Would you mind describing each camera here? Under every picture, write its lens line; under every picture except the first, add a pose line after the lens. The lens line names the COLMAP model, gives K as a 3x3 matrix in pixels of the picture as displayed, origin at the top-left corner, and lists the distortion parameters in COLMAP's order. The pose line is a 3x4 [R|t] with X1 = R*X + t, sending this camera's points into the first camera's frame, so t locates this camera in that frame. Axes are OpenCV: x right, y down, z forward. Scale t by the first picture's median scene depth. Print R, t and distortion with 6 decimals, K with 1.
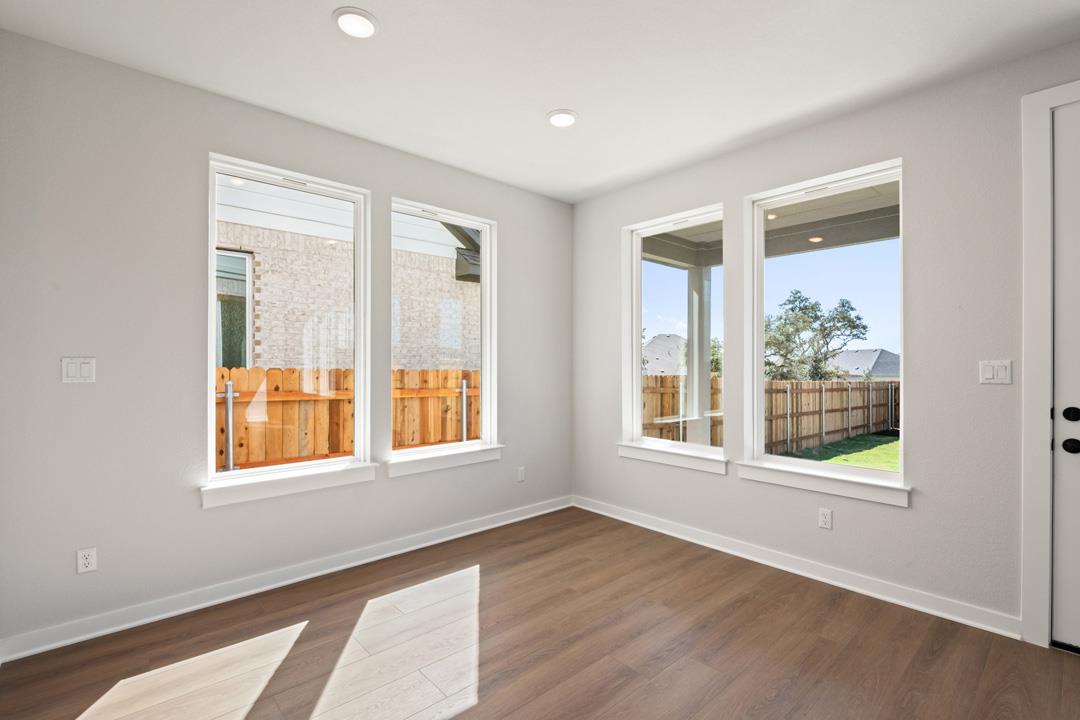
lens RADIAL K [[490.0, 0, 541.2], [0, 490.0, 361.8], [0, 0, 1]] dist [0.002280, -0.005763]
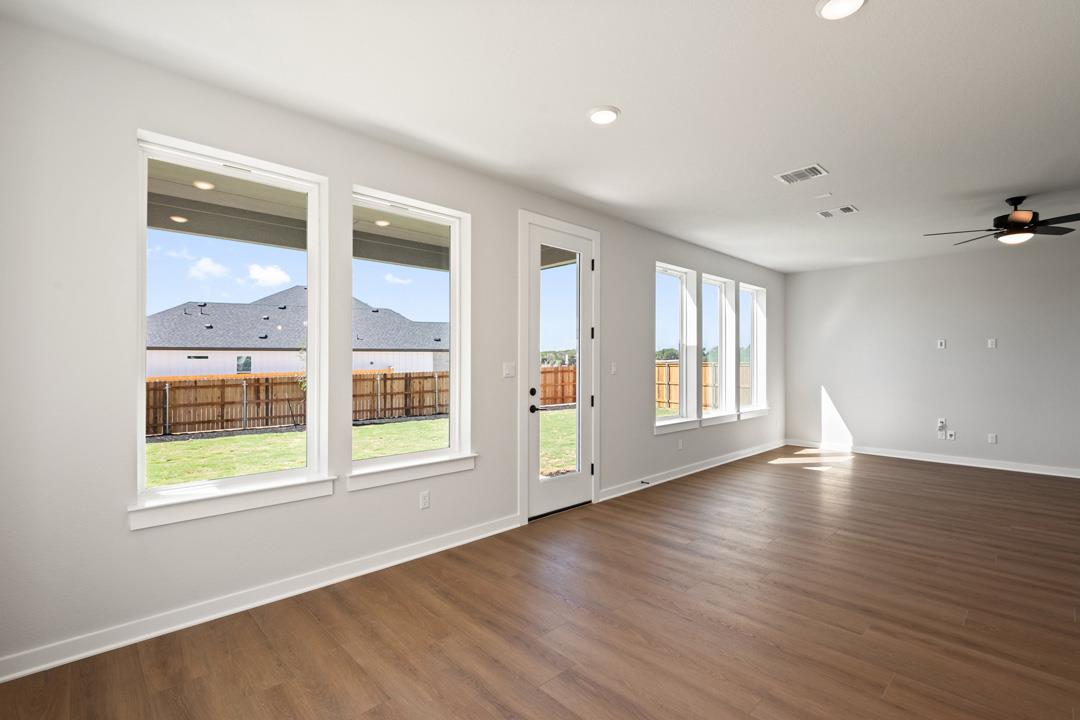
lens RADIAL K [[490.0, 0, 538.2], [0, 490.0, 360.6], [0, 0, 1]] dist [0.002280, -0.005763]
pose [[-0.021361, 0.005128, 0.999759, -0.285009], [-0.000462, 0.999987, -0.005139, -0.000896], [-0.999772, -0.000572, -0.021358, 0.374467]]
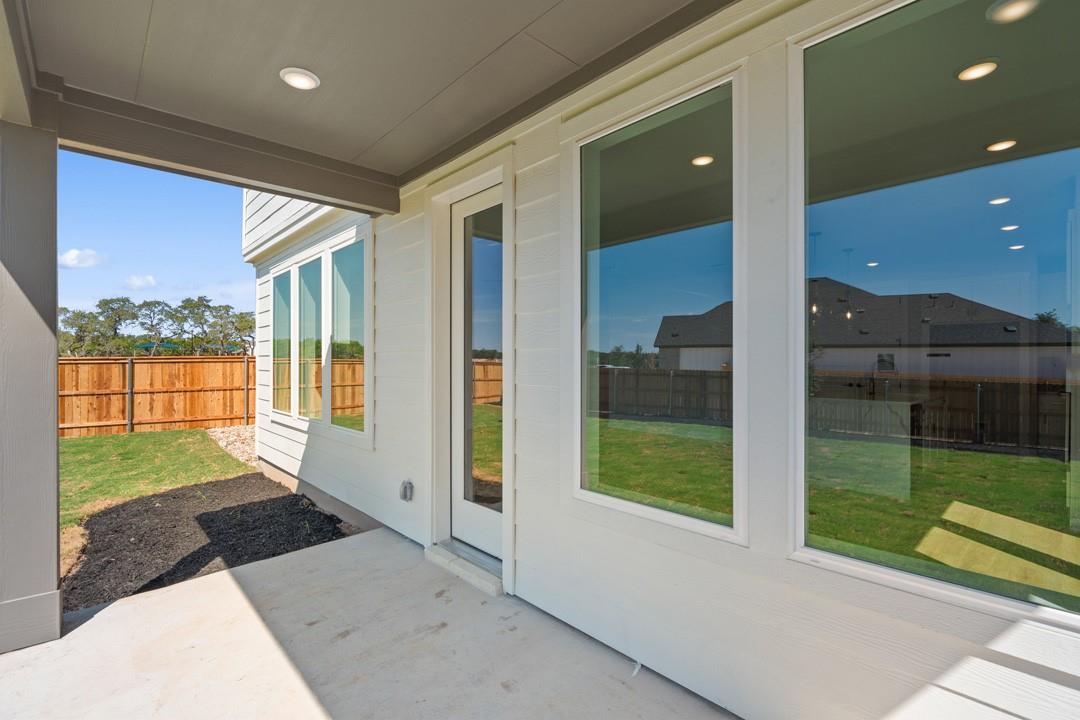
lens RADIAL K [[490.0, 0, 541.9], [0, 490.0, 359.4], [0, 0, 1]] dist [0.002280, -0.005763]
pose [[-0.999861, 0.000491, -0.016673, 0.263884], [0.000519, 0.999998, -0.001679, -0.002369], [0.016672, -0.001687, -0.999860, 0.838640]]
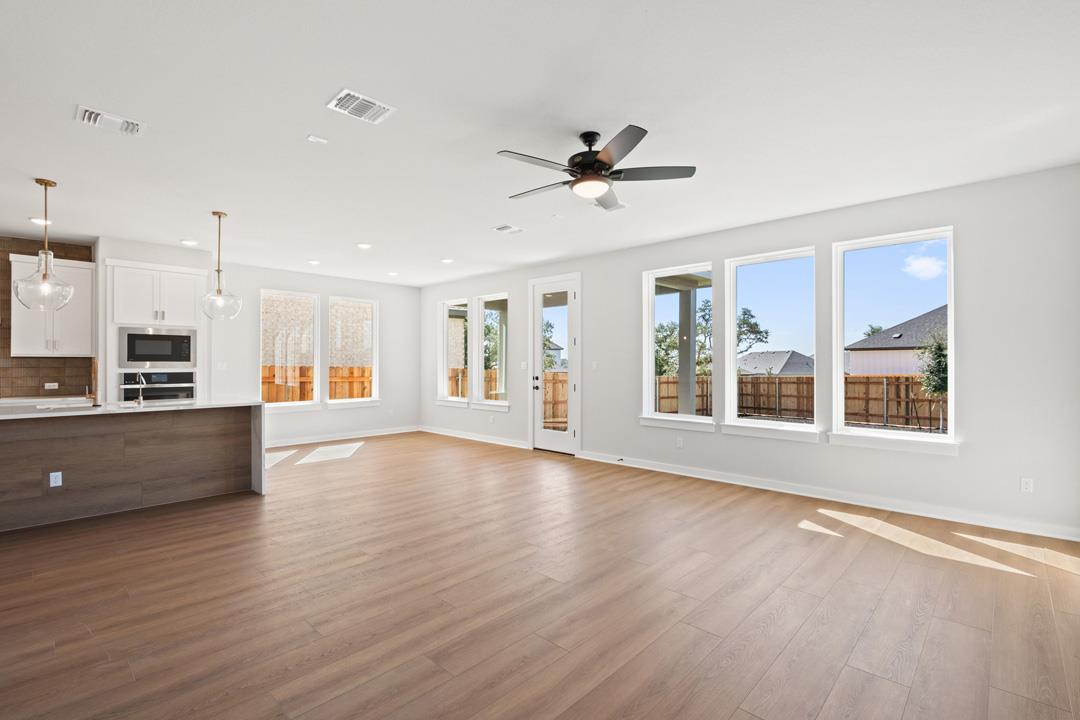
lens RADIAL K [[490.0, 0, 539.7], [0, 490.0, 363.6], [0, 0, 1]] dist [0.002280, -0.005763]
pose [[0.997414, -0.001185, 0.071864, 0.320275], [0.000981, 0.999995, 0.002876, -0.000613], [-0.071867, -0.002798, 0.997410, -0.856558]]
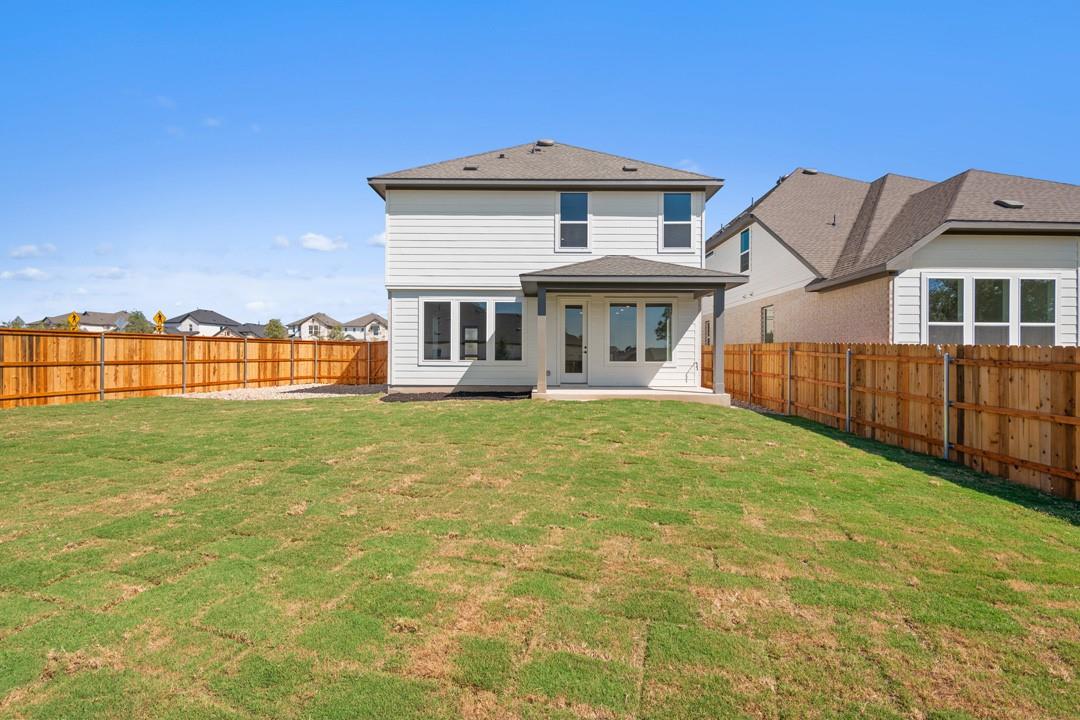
lens RADIAL K [[490.0, 0, 532.9], [0, 490.0, 360.6], [0, 0, 1]] dist [0.002280, -0.005763]
pose [[-0.675403, -0.004271, -0.737437, 2.361533], [-0.006318, 0.999980, -0.000006, 0.108606], [0.737422, 0.004655, -0.675416, 1.819375]]
